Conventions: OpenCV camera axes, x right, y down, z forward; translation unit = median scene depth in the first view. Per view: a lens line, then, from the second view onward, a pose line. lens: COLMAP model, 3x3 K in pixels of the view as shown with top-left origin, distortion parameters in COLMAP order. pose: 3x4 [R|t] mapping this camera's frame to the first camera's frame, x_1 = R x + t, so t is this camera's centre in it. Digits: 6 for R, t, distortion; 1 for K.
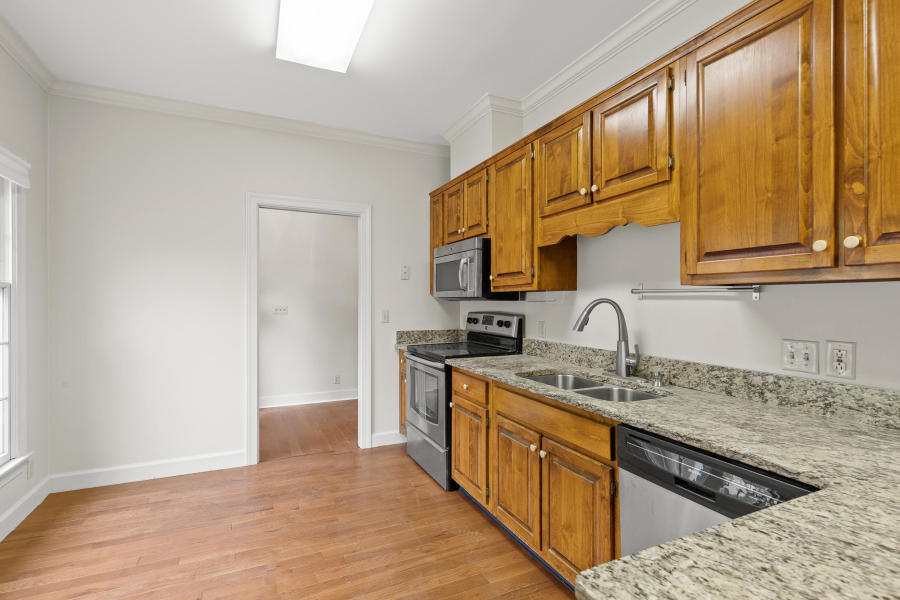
lens RADIAL K [[414.1, 0, 445.0], [0, 414.1, 301.2], [0, 0, 1]] dist [0.008599, -0.000778]
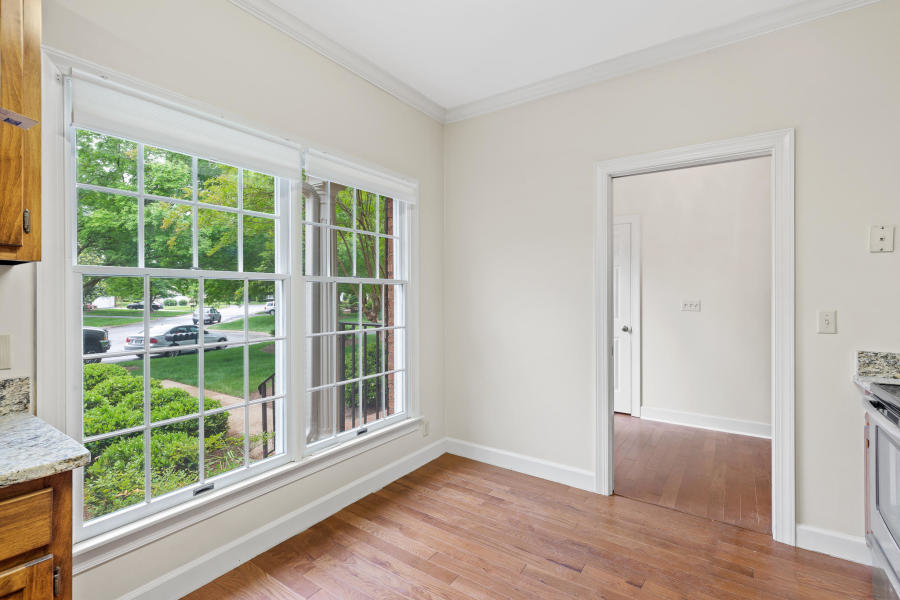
lens RADIAL K [[414.1, 0, 455.1], [0, 414.1, 294.4], [0, 0, 1]] dist [0.008599, -0.000778]
pose [[0.515308, 0.000132, -0.857005, 0.098376], [0.000923, 0.999999, 0.000709, -0.001810], [0.857005, -0.001156, 0.515307, 0.369332]]
